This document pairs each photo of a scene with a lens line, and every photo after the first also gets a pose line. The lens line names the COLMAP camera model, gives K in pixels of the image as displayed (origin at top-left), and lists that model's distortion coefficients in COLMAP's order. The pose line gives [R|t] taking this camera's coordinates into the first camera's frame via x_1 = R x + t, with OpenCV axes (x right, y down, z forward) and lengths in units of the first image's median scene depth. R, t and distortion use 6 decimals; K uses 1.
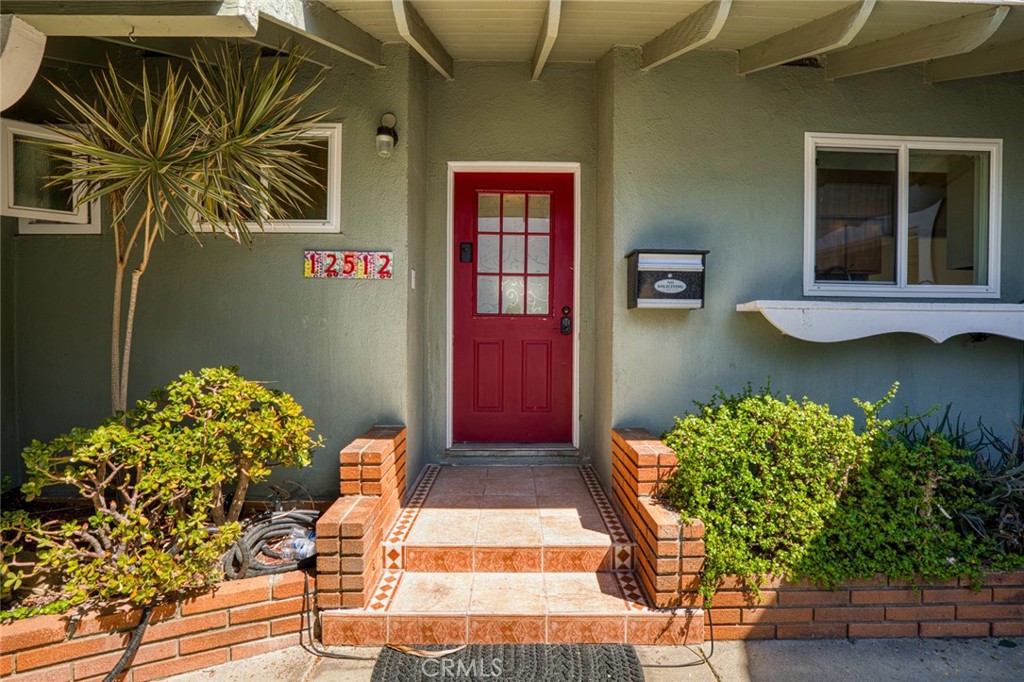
lens RADIAL K [[461.2, 0, 528.5], [0, 461.2, 332.0], [0, 0, 1]] dist [-0.003077, -0.000015]
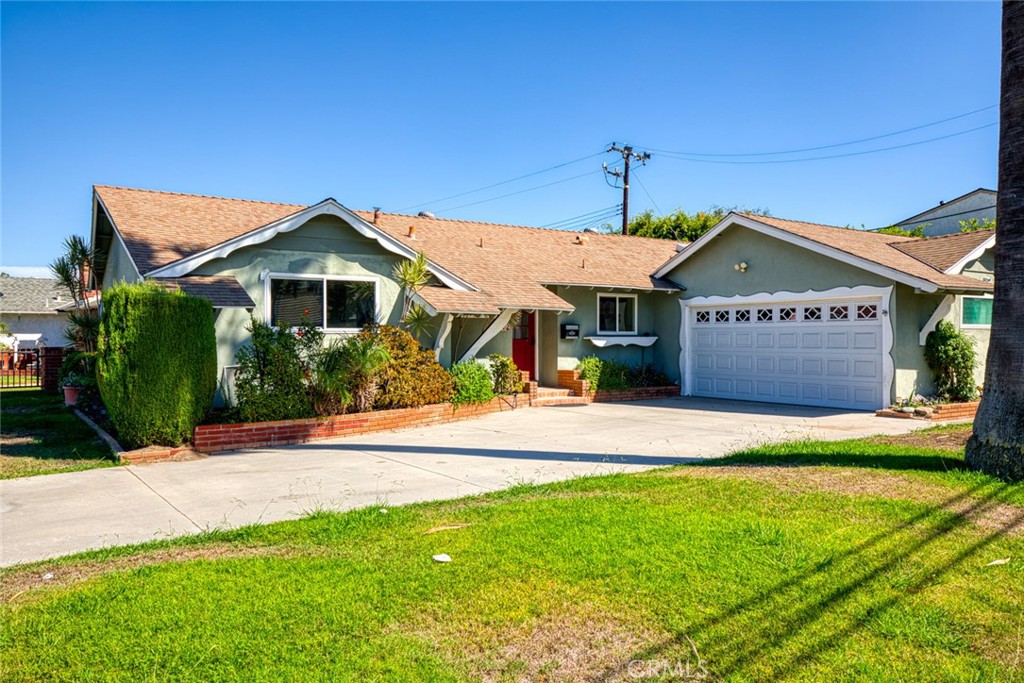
lens RADIAL K [[795.2, 0, 513.7], [0, 795.2, 346.1], [0, 0, 1]] dist [-0.010670, 0.001830]
pose [[0.851082, -0.012474, 0.524884, -3.596932], [0.008922, 0.999917, 0.009296, -0.054658], [-0.524957, -0.003229, 0.851123, -4.424232]]
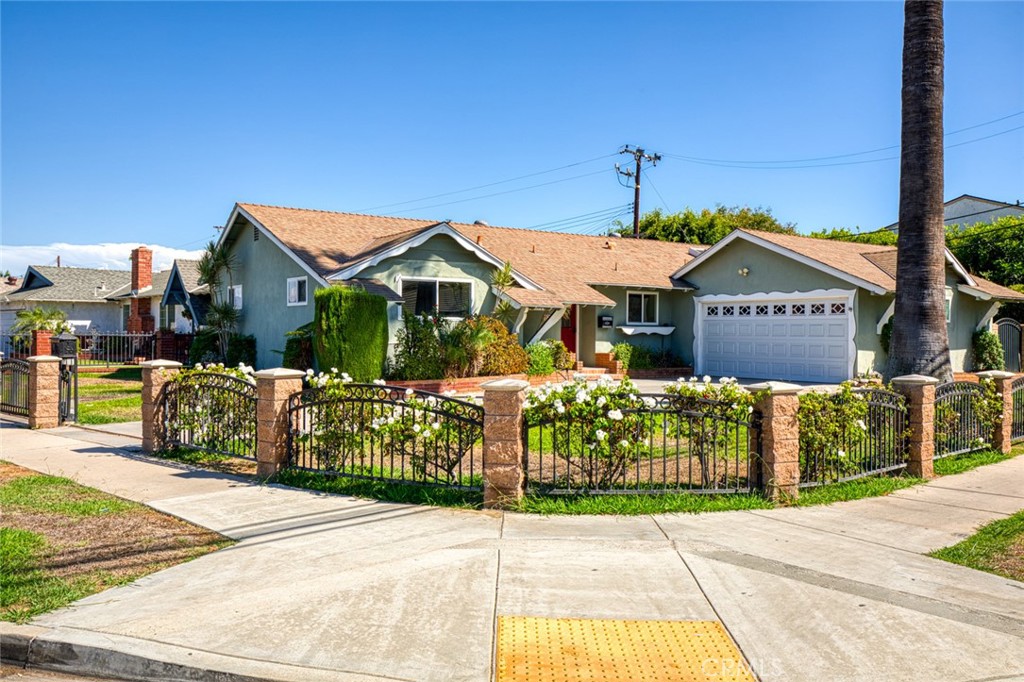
lens RADIAL K [[916.8, 0, 510.7], [0, 916.8, 339.4], [0, 0, 1]] dist [0.011410, -0.006509]
pose [[0.836945, -0.003729, 0.547274, -5.704971], [0.000159, 0.999978, 0.006571, 0.007423], [-0.547287, -0.005412, 0.836928, -6.400912]]
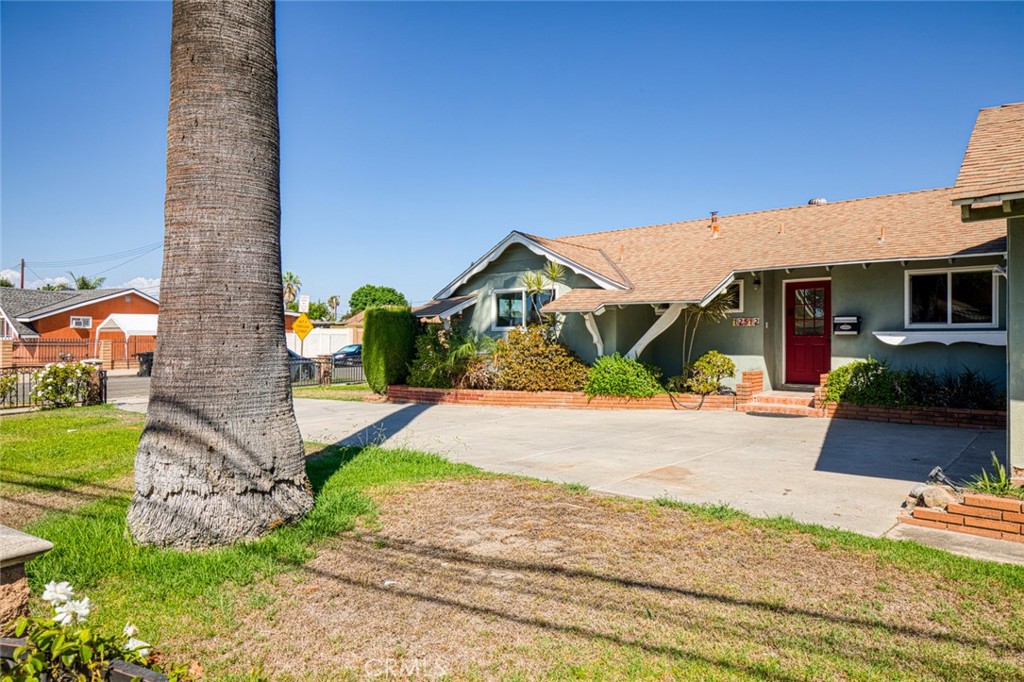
lens RADIAL K [[650.3, 0, 509.6], [0, 650.3, 337.7], [0, 0, 1]] dist [-0.003782, -0.000511]
pose [[0.719238, -0.008333, -0.694714, 1.649855], [0.001766, 0.999947, -0.010166, 0.010905], [0.694761, 0.006085, 0.719215, -3.574810]]
